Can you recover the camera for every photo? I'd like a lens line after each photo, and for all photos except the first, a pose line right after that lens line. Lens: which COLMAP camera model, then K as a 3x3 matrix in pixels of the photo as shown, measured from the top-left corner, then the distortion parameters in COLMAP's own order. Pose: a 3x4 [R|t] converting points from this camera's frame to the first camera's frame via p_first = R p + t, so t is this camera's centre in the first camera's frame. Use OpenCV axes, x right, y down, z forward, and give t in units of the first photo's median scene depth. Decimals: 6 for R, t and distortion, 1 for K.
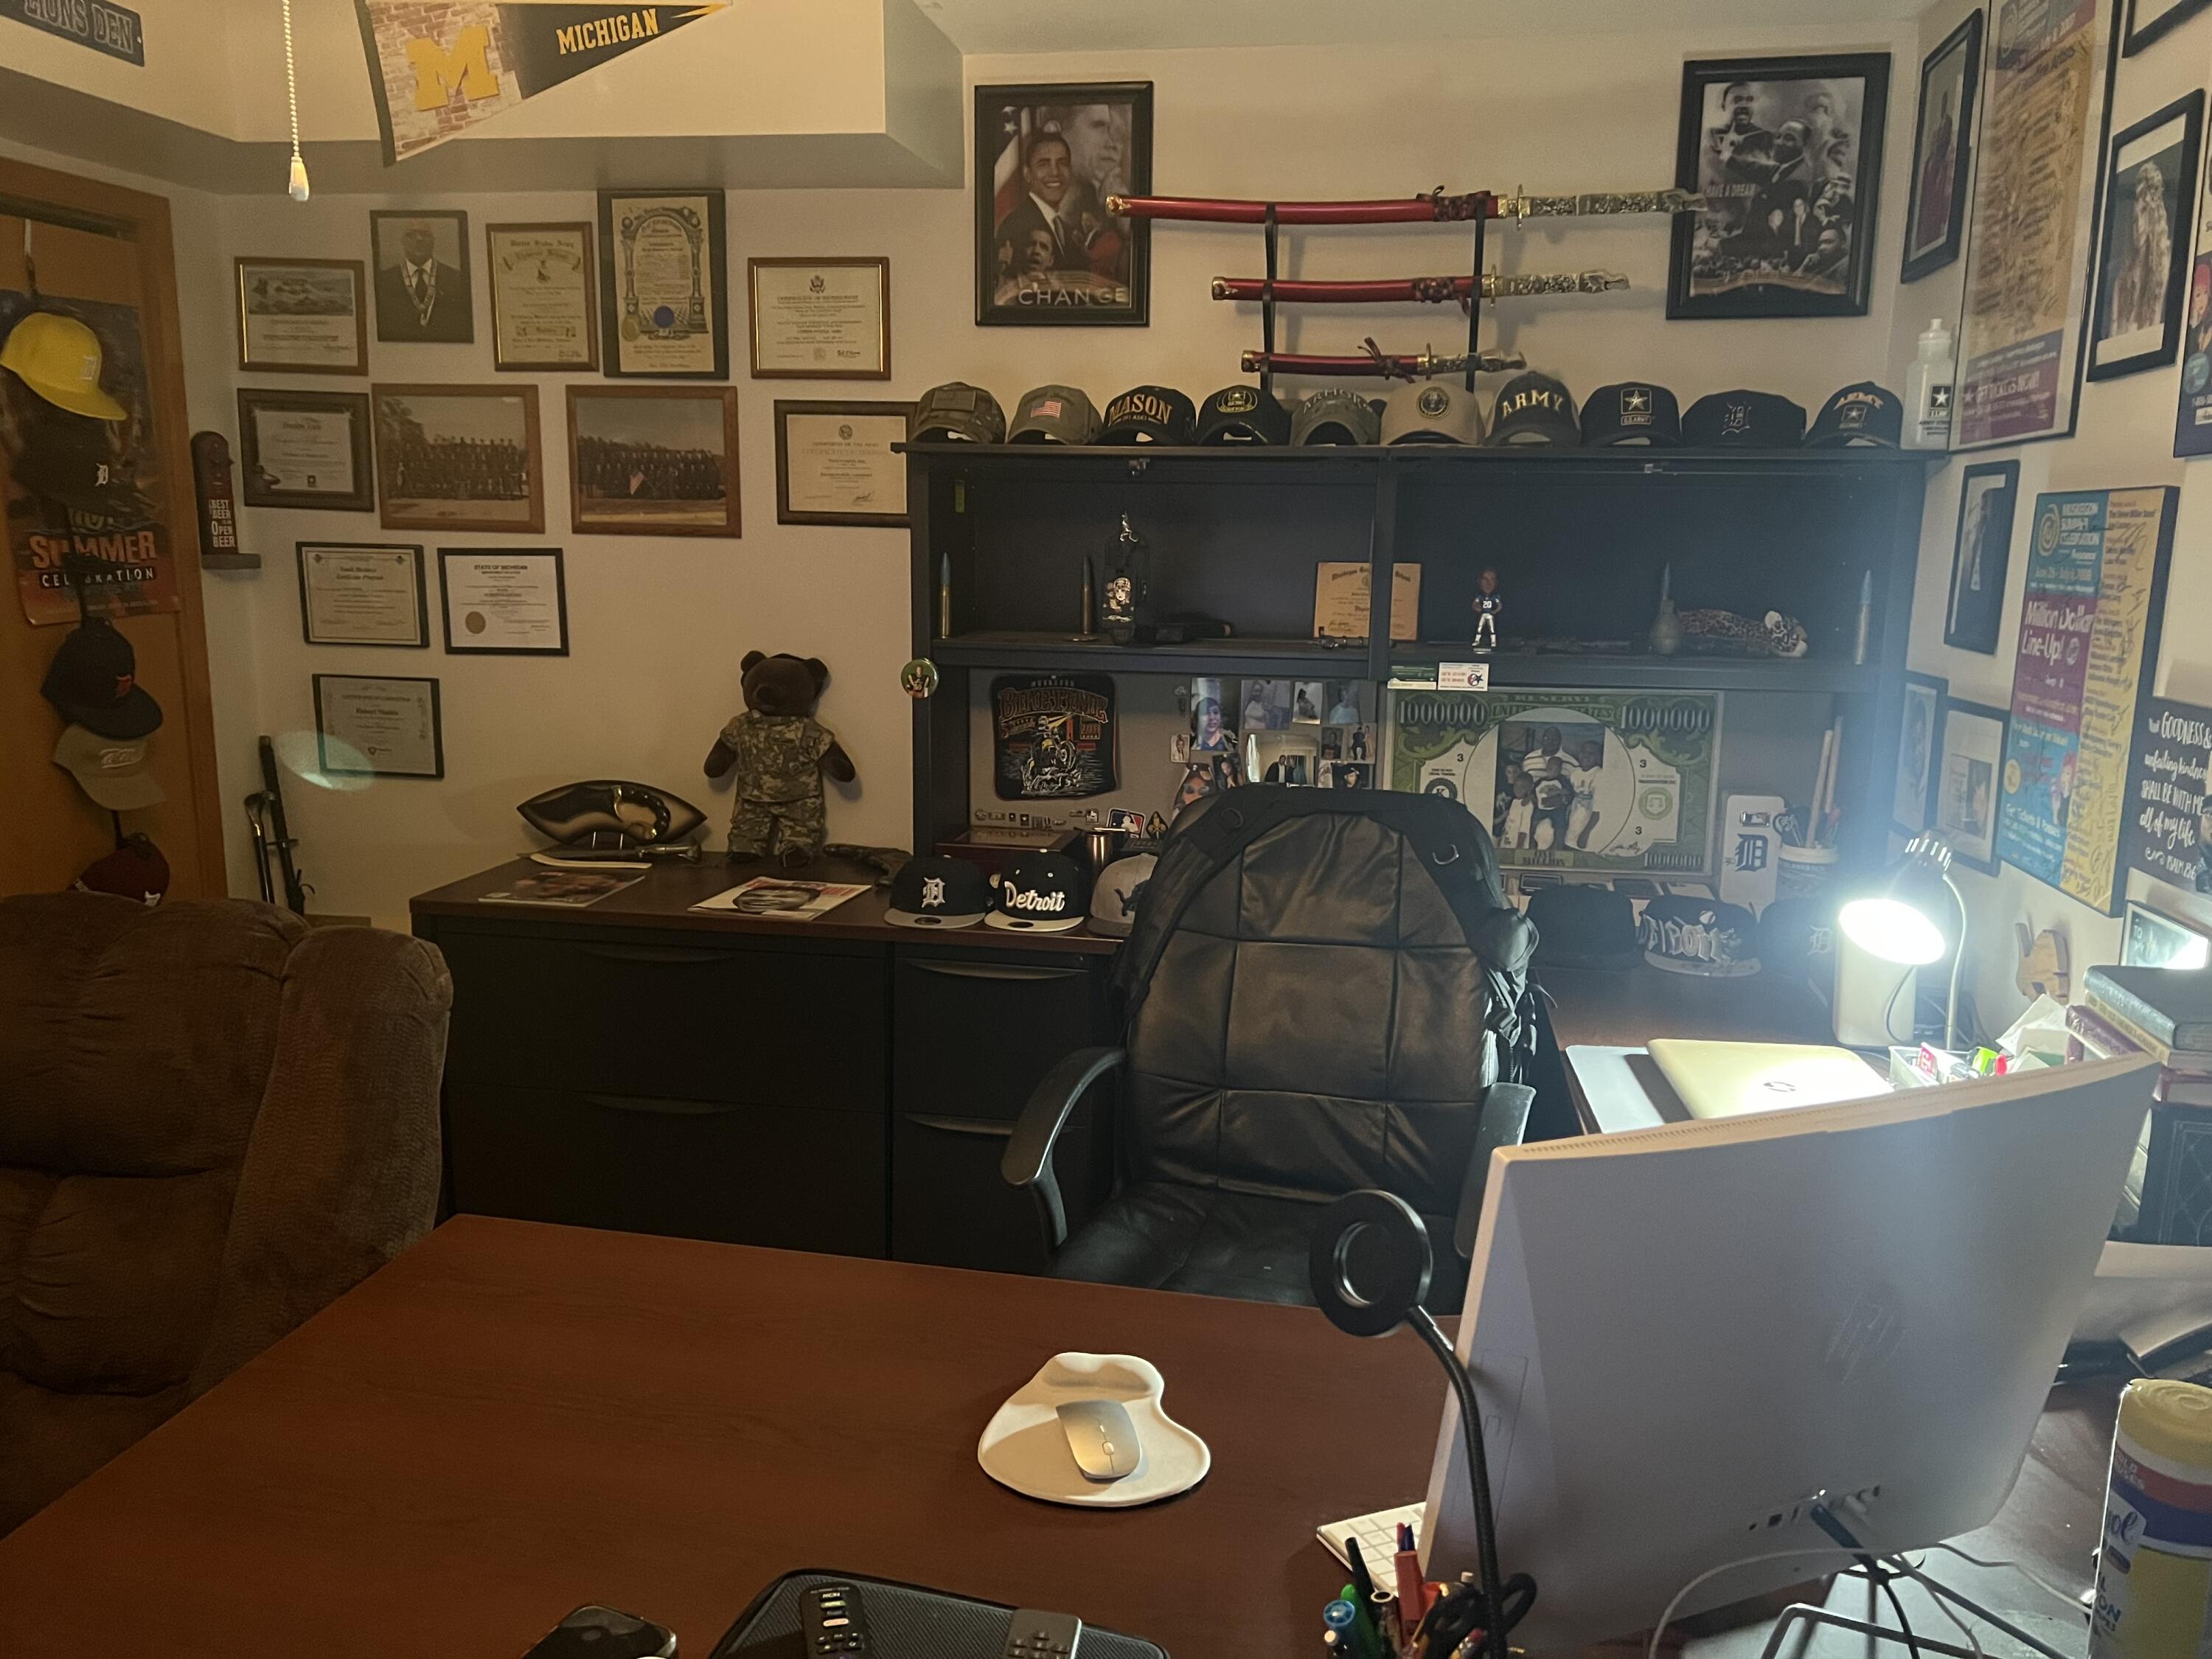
lens RADIAL K [[1653.7, 0, 1116.2], [0, 1653.7, 861.5], [0, 0, 1]] dist [0.066267, -0.076371]
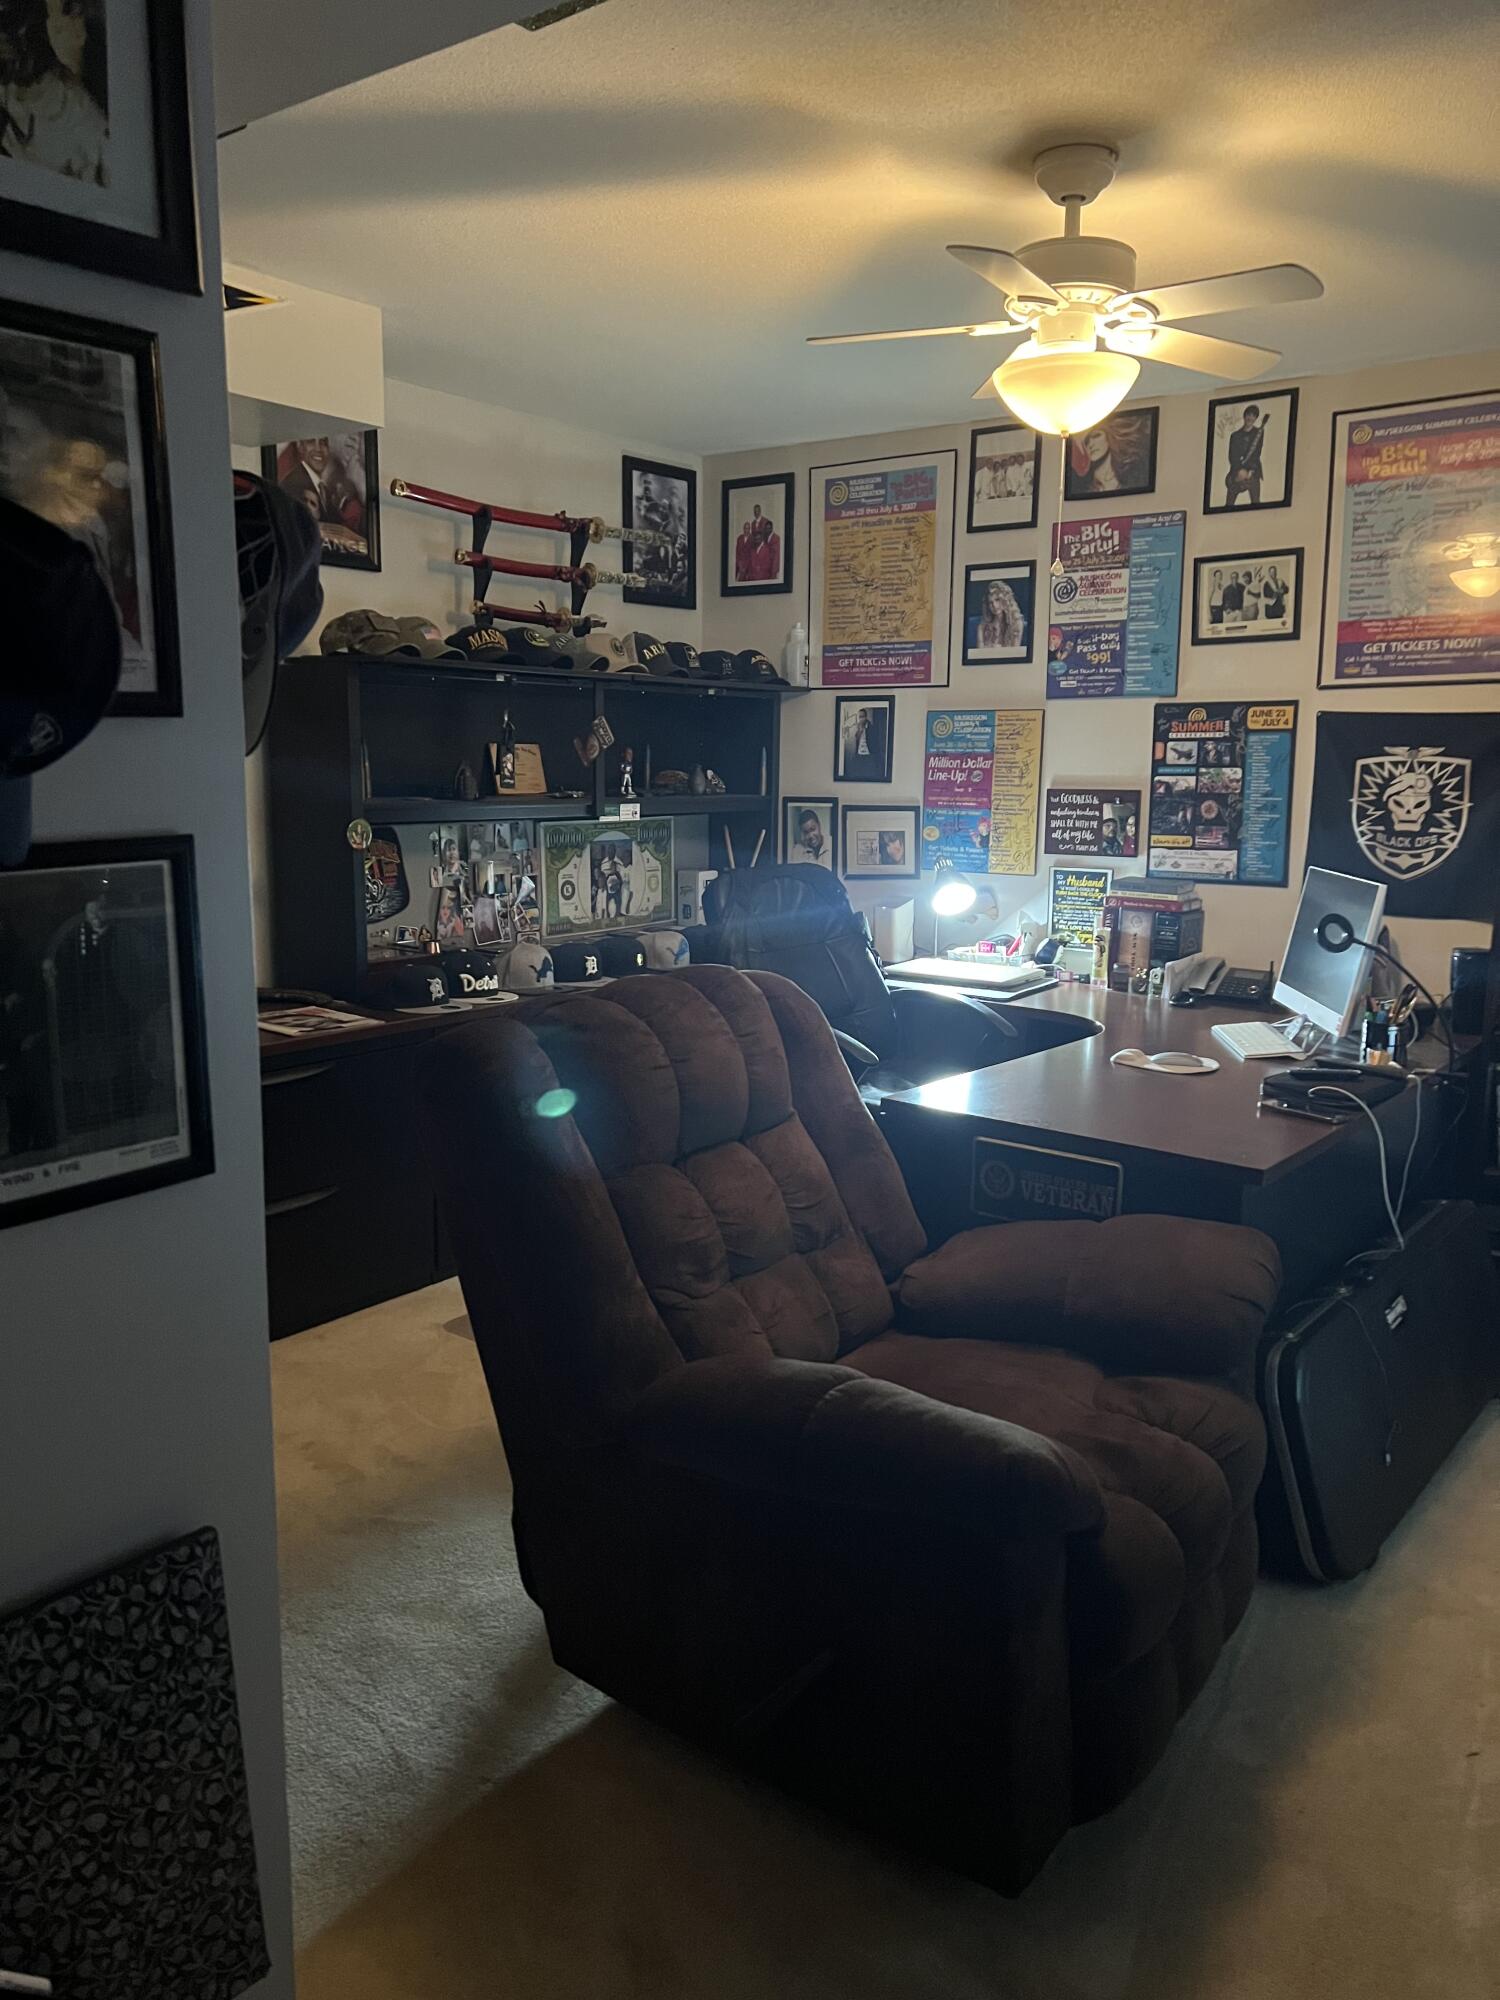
lens RADIAL K [[1495.2, 0, 745.5], [0, 1495.2, 1015.5], [0, 0, 1]] dist [0.066267, -0.076371]
pose [[0.473584, -0.165338, 0.865090, -1.028703], [0.166823, 0.981281, 0.096219, -0.034495], [-0.864805, 0.098749, 0.492301, 0.173390]]
